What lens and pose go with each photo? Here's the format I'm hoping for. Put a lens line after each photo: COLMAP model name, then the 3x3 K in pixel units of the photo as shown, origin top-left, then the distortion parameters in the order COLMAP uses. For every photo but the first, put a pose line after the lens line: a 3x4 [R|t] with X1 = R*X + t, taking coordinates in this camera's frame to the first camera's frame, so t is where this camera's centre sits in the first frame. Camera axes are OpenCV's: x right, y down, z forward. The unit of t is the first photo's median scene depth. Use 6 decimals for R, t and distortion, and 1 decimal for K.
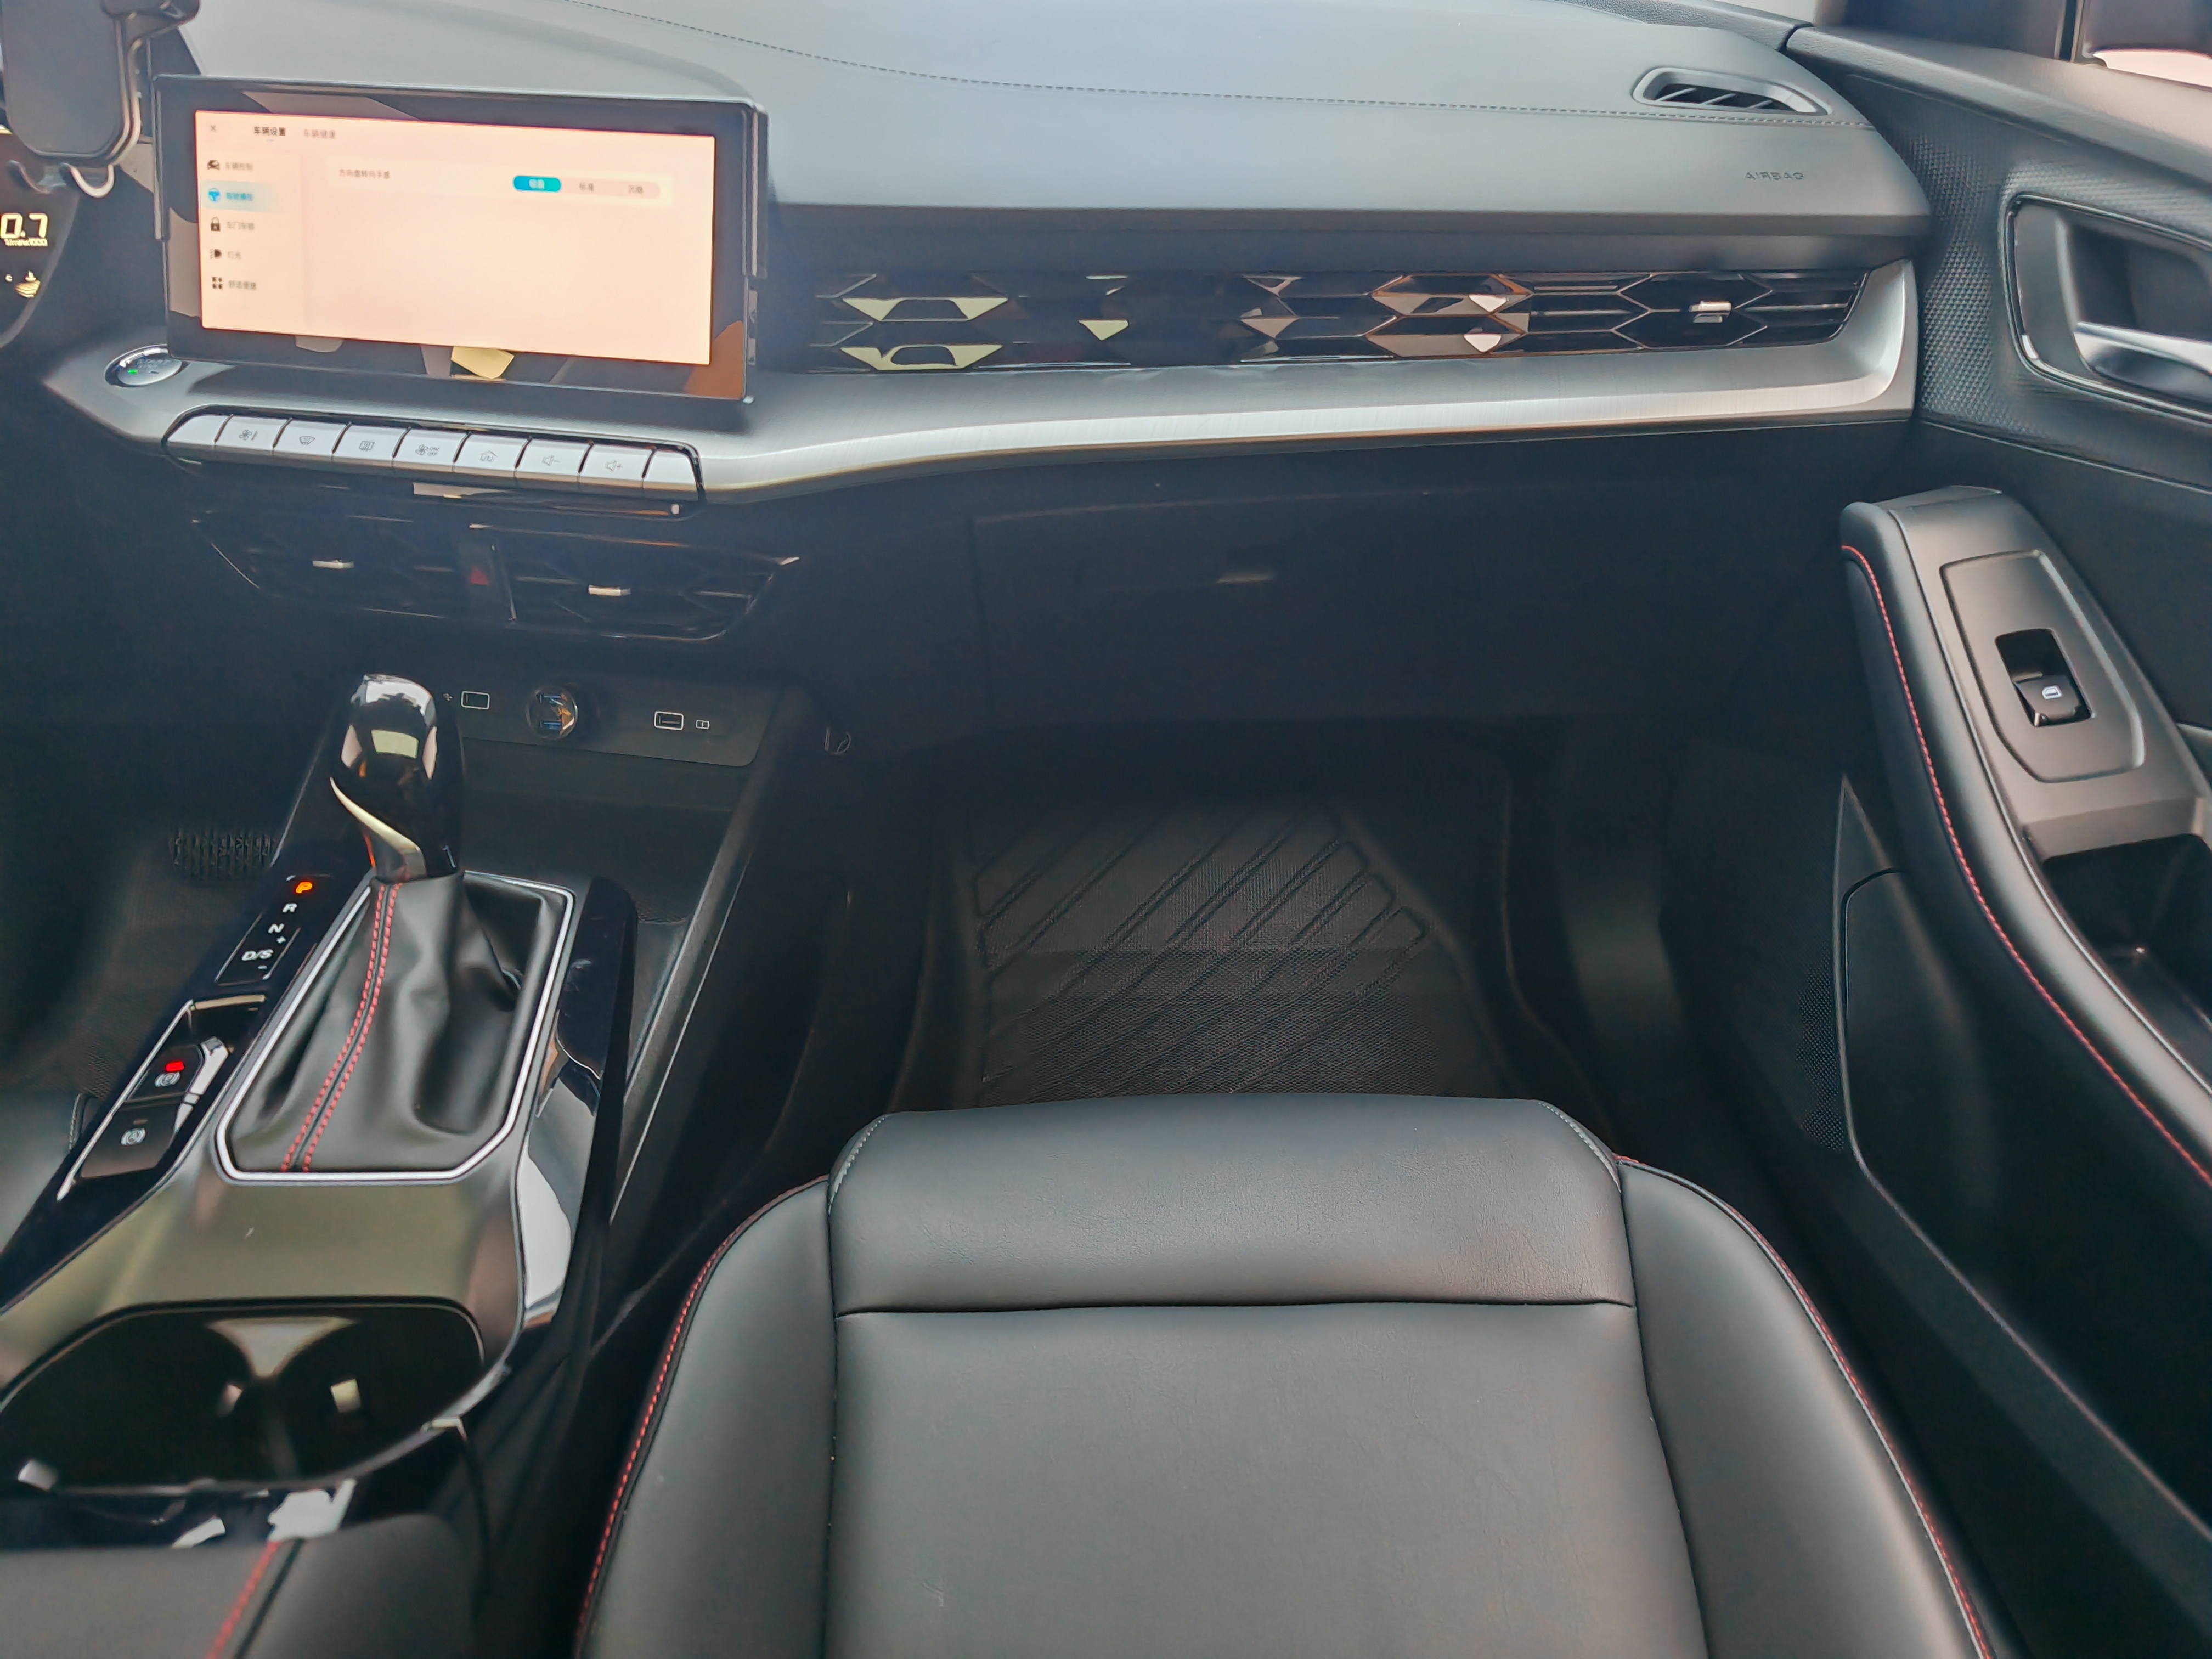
lens RADIAL K [[1651.3, 0, 1110.7], [0, 1651.3, 778.3], [0, 0, 1]] dist [0.052175, -0.048025]
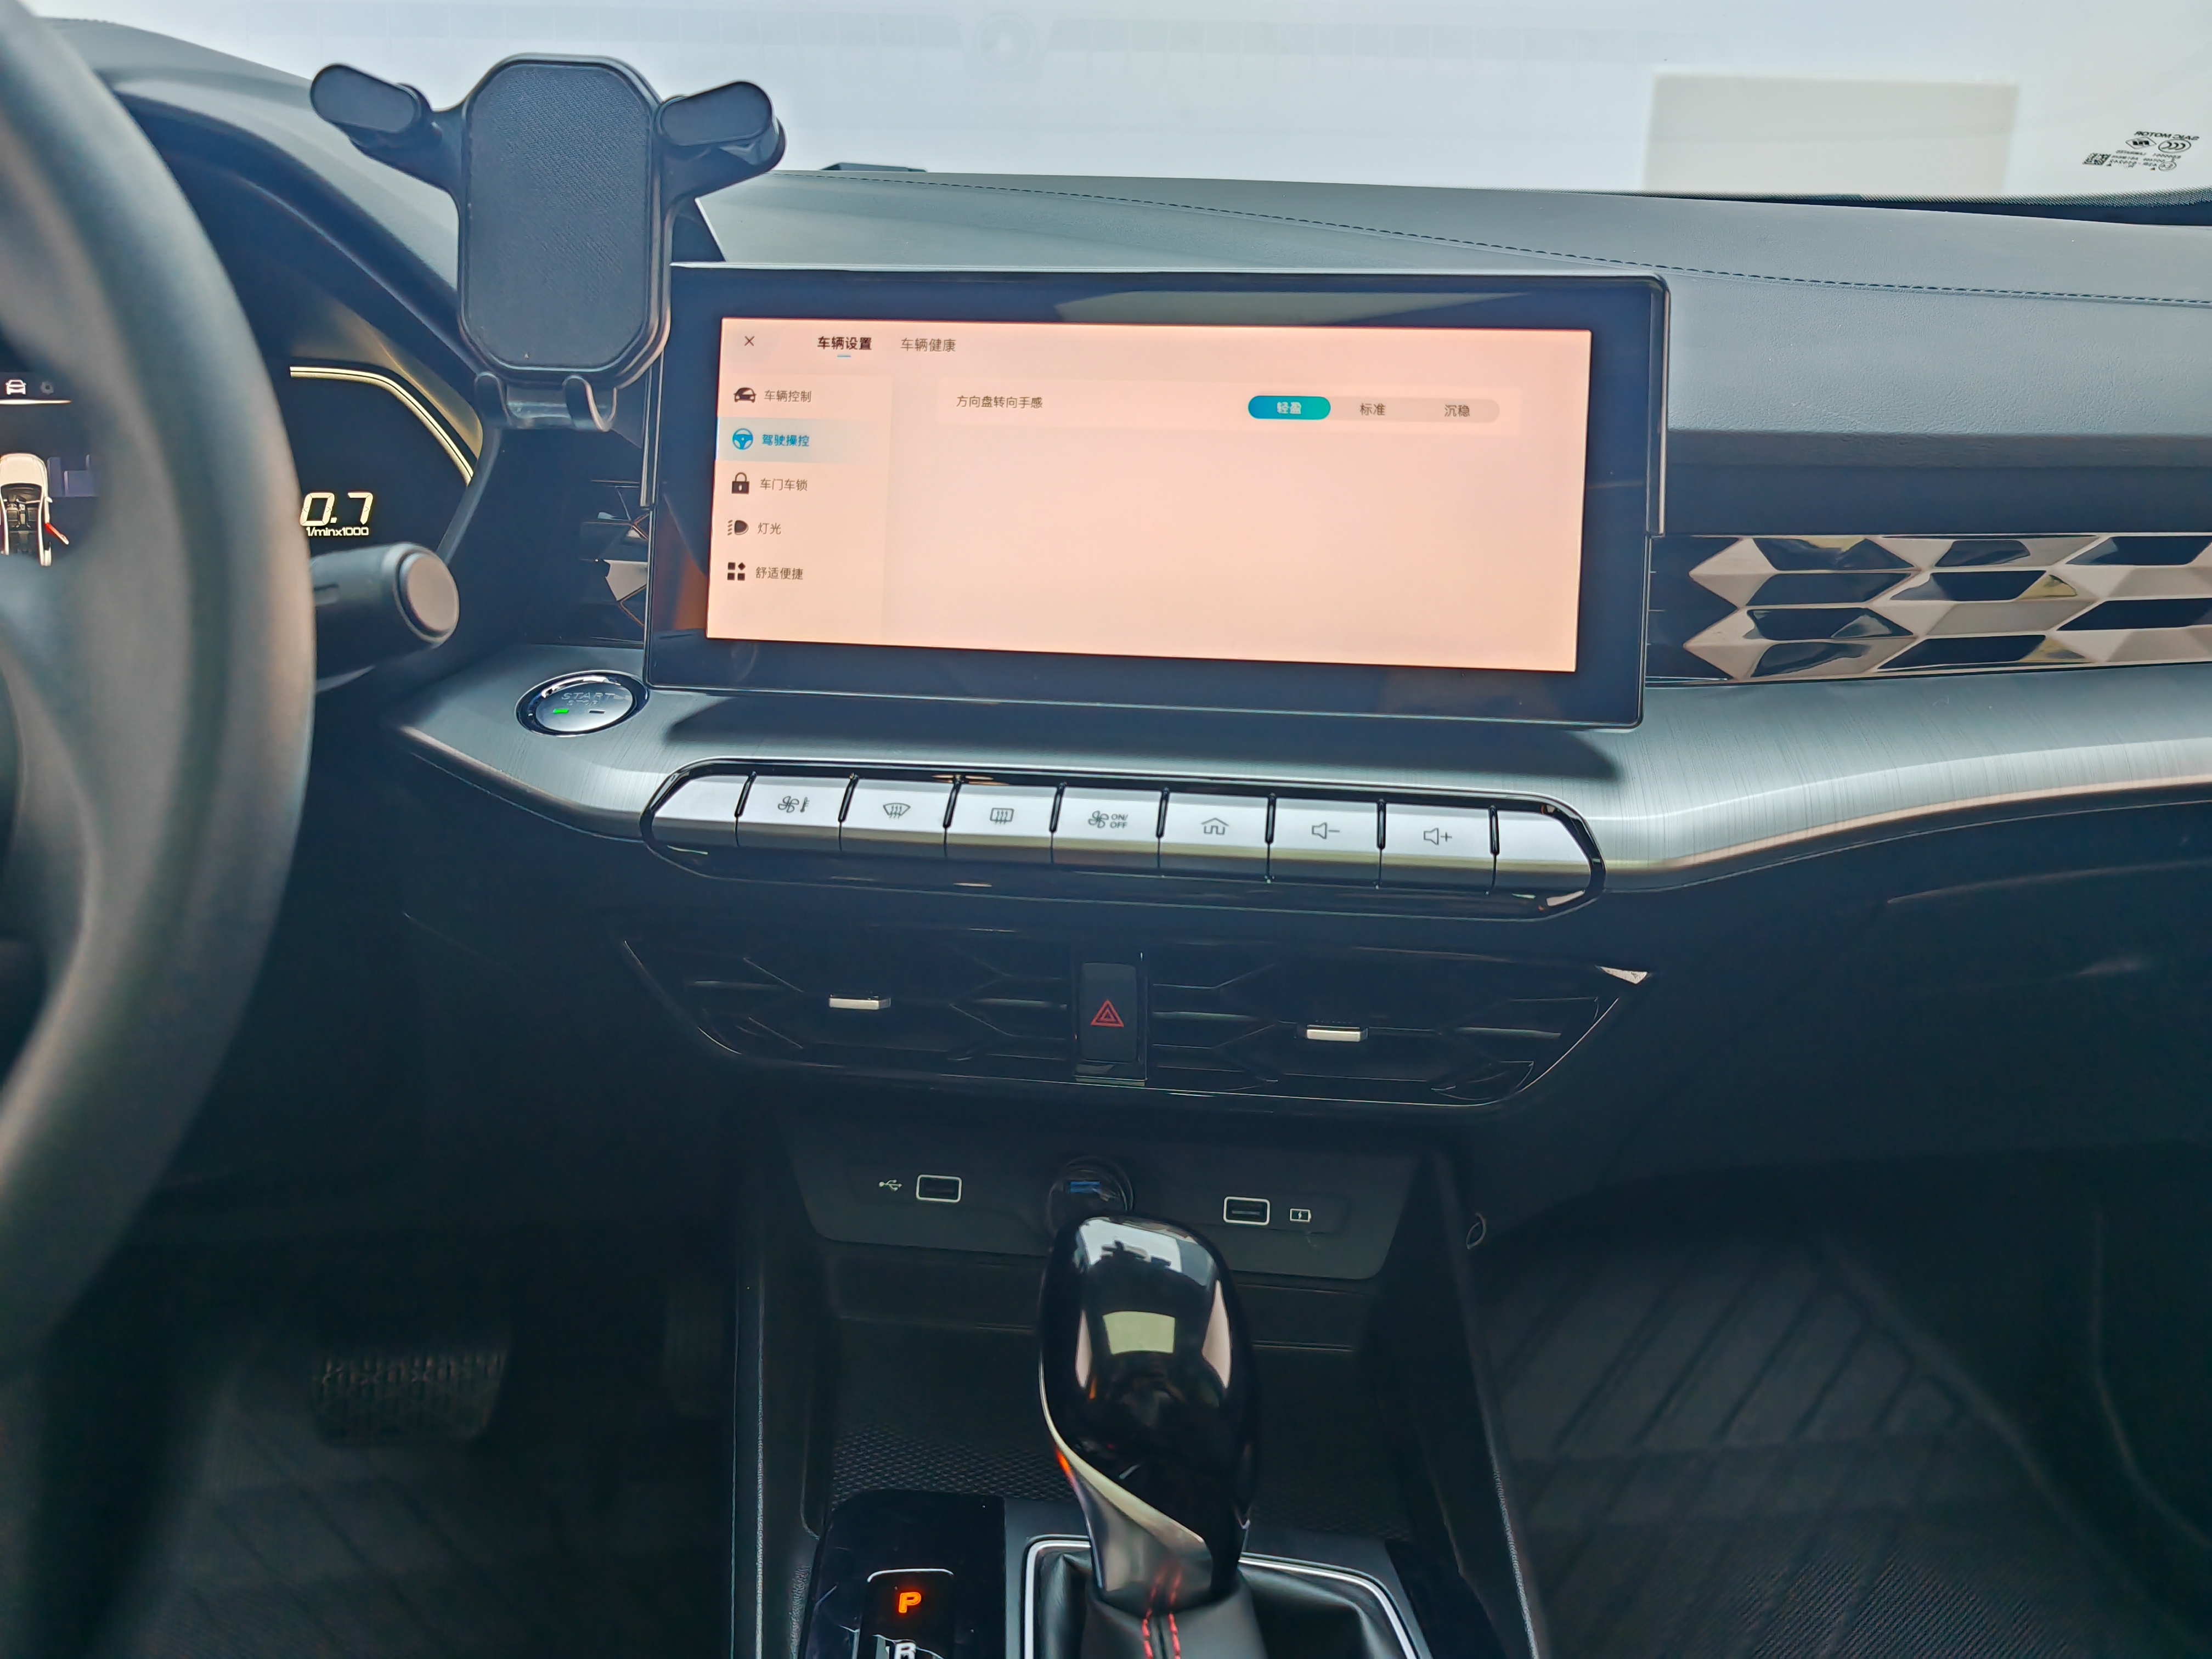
lens RADIAL K [[1717.8, 0, 1100.9], [0, 1717.8, 779.6], [0, 0, 1]] dist [0.002005, -0.004351]
pose [[0.997540, -0.024111, 0.065815, -0.444884], [0.036704, 0.979631, -0.197421, -0.085337], [-0.059715, 0.199351, 0.978107, 0.372633]]
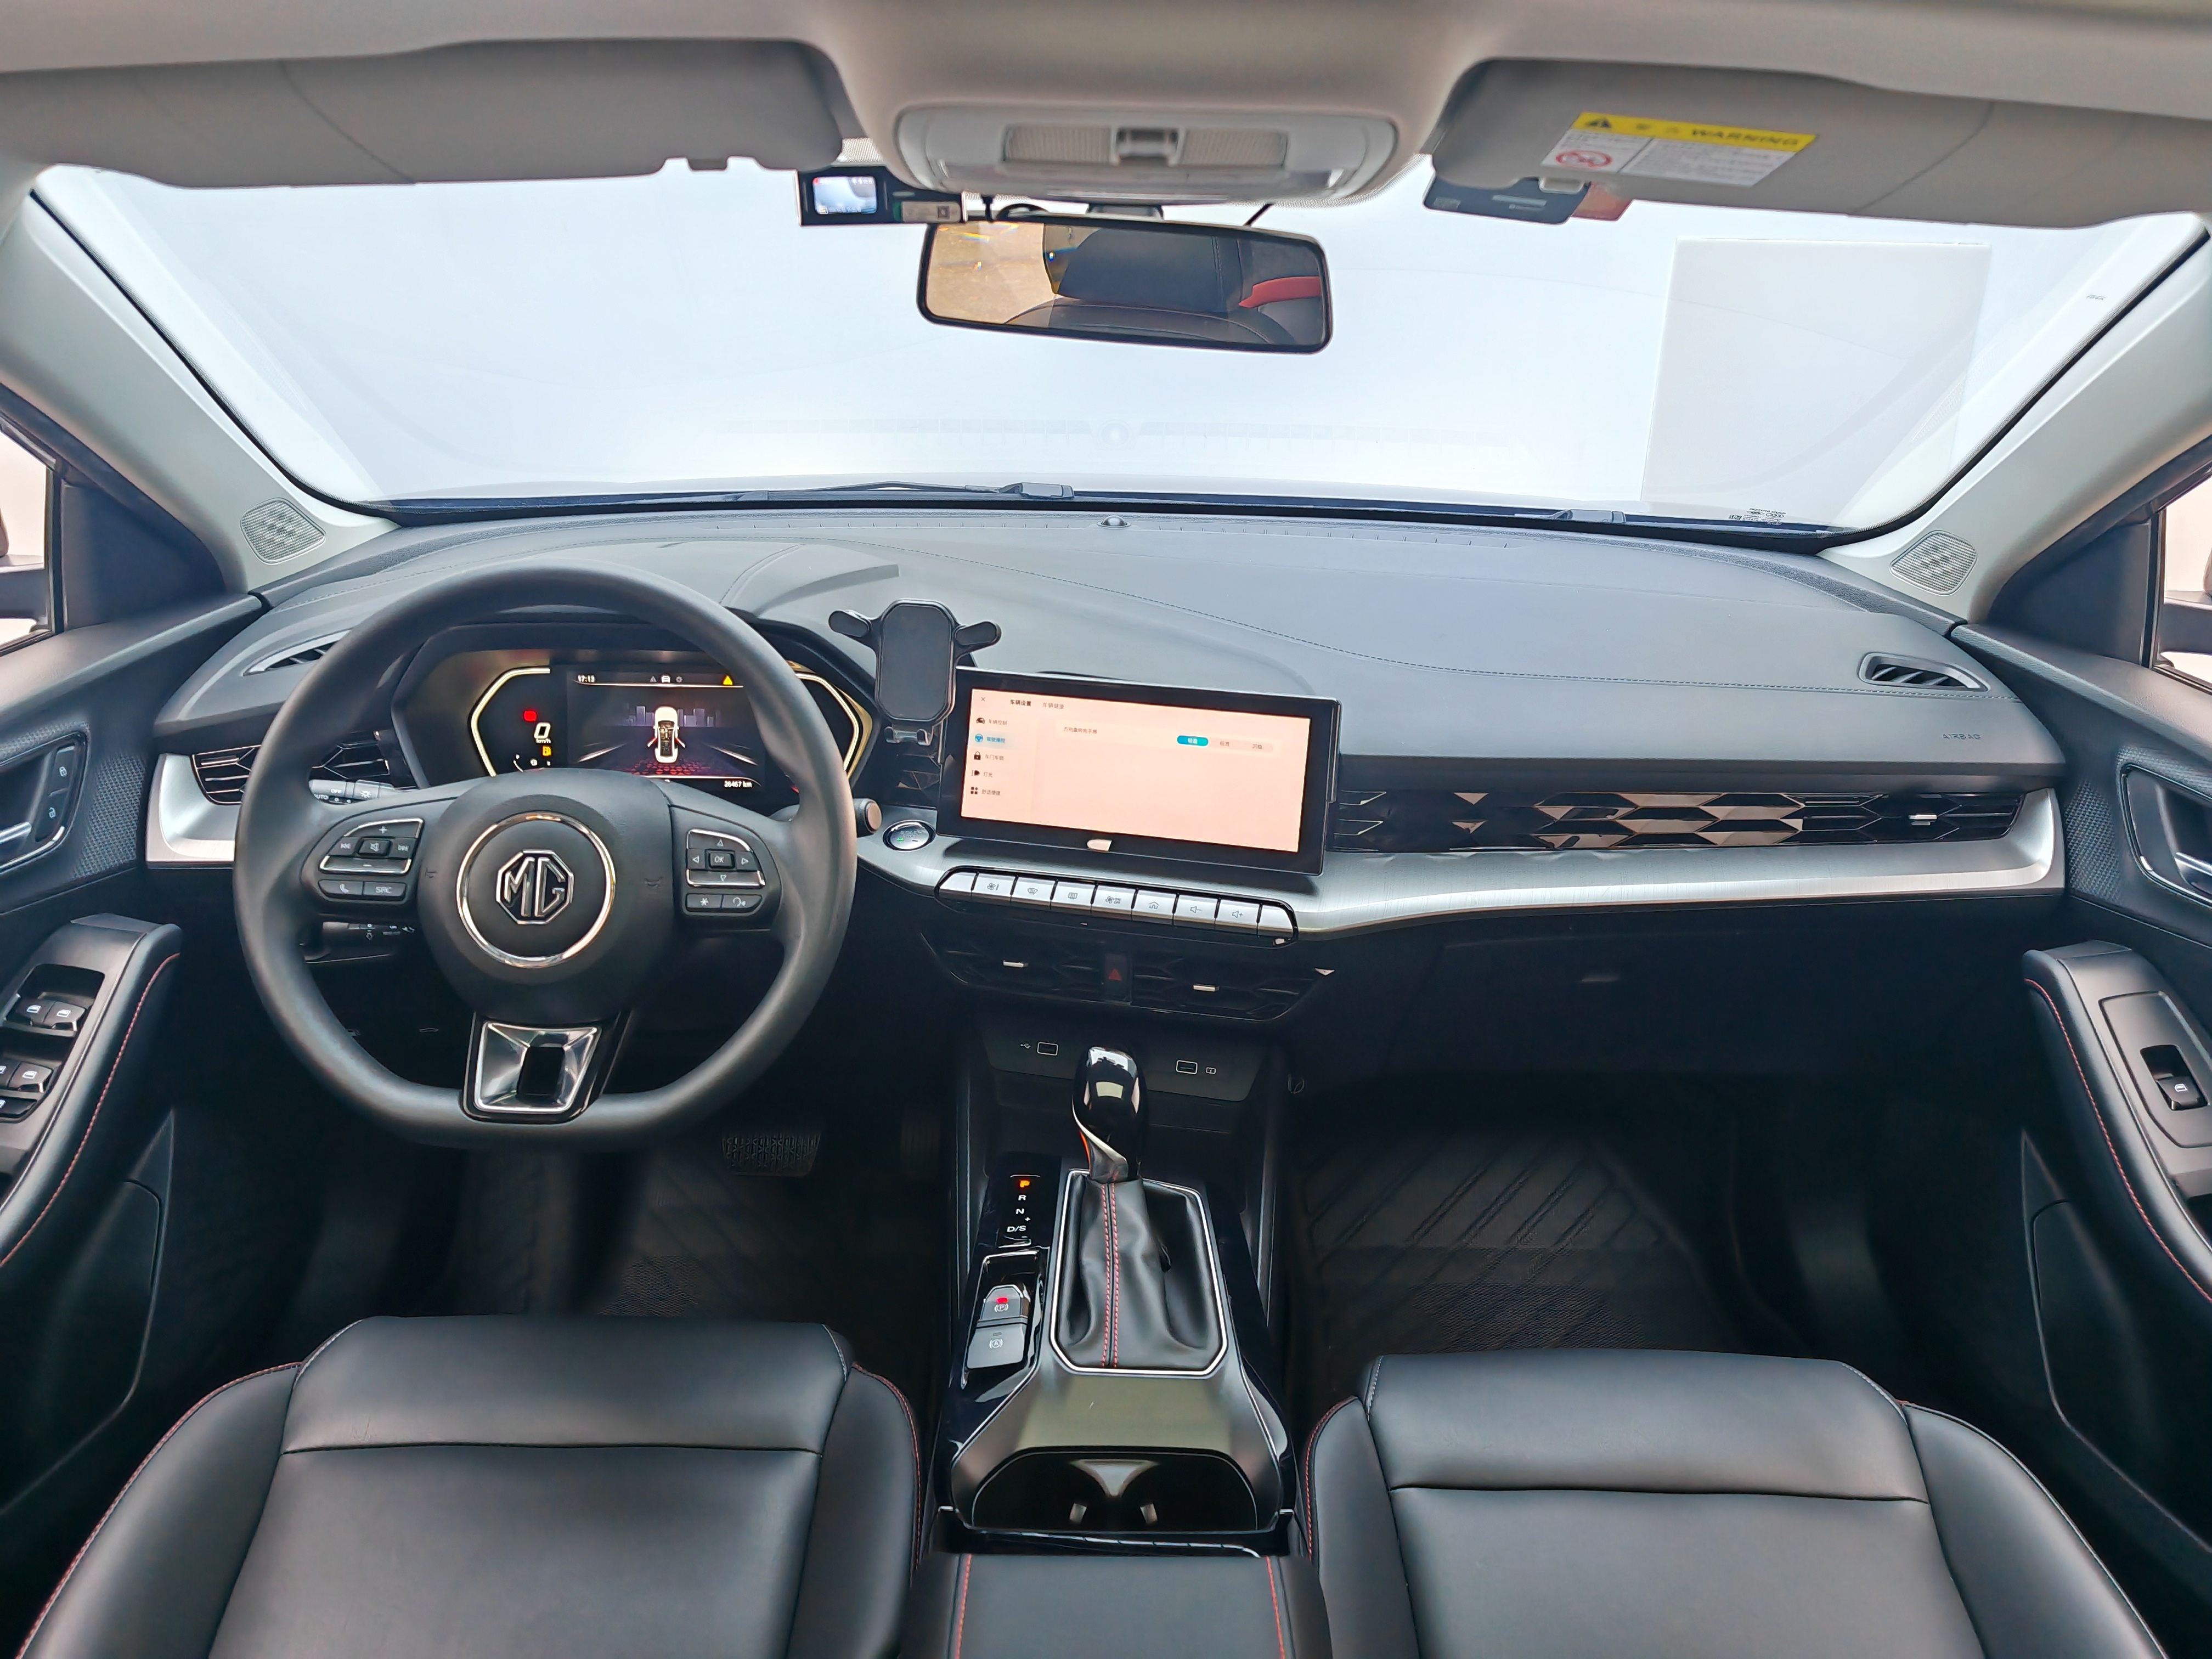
lens RADIAL K [[1651.3, 0, 1110.7], [0, 1651.3, 778.3], [0, 0, 1]] dist [0.052175, -0.048025]
pose [[0.999569, 0.020389, -0.021107, -0.374365], [-0.023738, 0.984630, -0.173032, -0.038398], [0.017255, 0.173458, 0.984690, -0.555028]]
